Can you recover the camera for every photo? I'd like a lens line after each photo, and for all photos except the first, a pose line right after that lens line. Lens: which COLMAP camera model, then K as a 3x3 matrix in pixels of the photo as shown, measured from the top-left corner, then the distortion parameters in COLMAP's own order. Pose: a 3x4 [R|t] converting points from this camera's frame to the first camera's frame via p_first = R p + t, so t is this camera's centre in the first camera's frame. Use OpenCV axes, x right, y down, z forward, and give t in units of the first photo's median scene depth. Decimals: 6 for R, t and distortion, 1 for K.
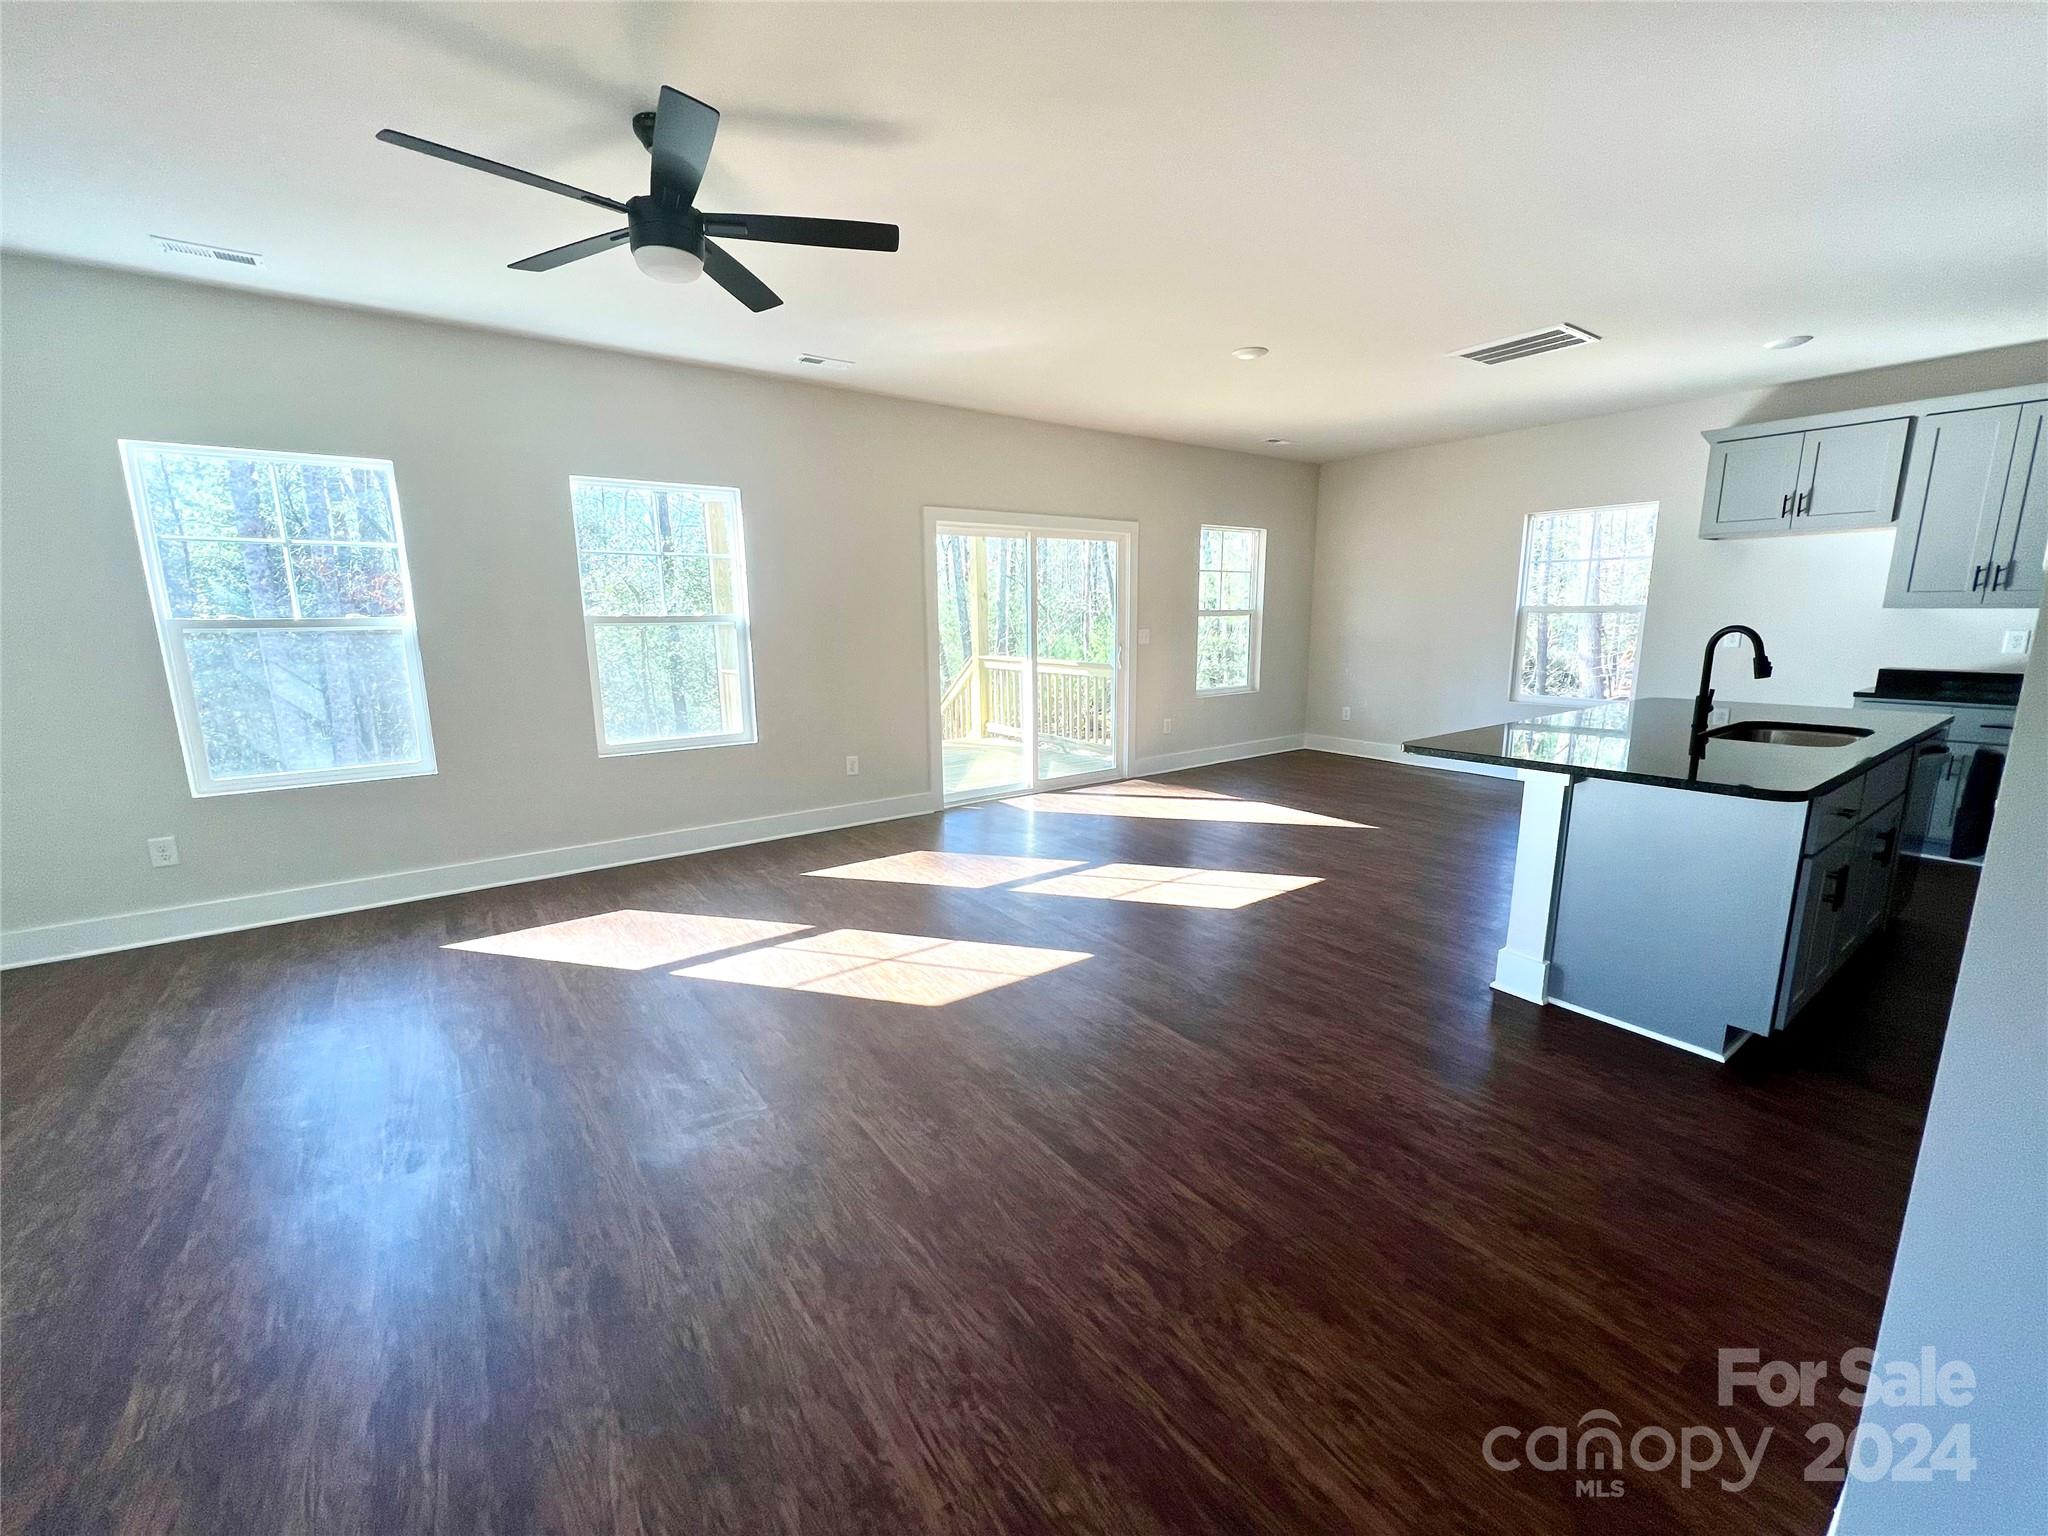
lens RADIAL K [[822.2, 0, 1012.1], [0, 822.2, 773.0], [0, 0, 1]] dist [0.000033, -0.000212]
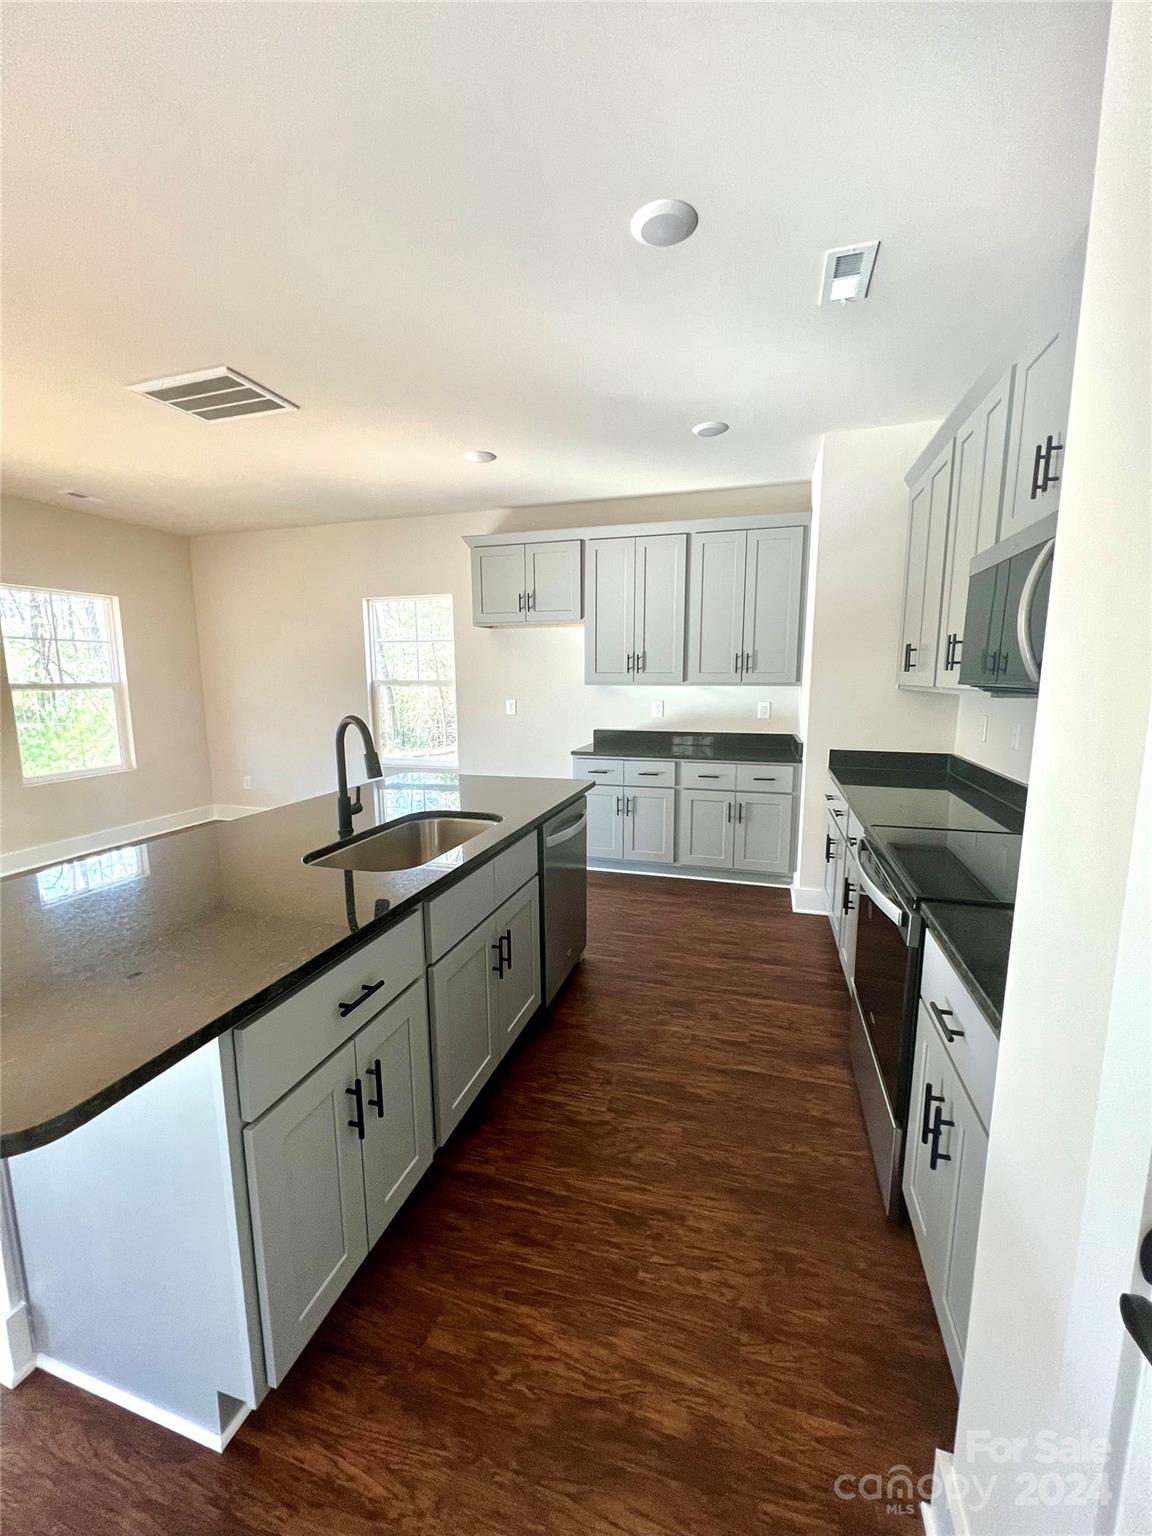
lens RADIAL K [[615.3, 0, 564.0], [0, 615.3, 769.8], [0, 0, 1]] dist [0.003554, 0.000185]
pose [[0.807623, -0.084344, 0.583636, 0.425385], [0.109163, 0.993996, -0.007411, -0.059983], [-0.579507, 0.069697, 0.811982, 0.225057]]
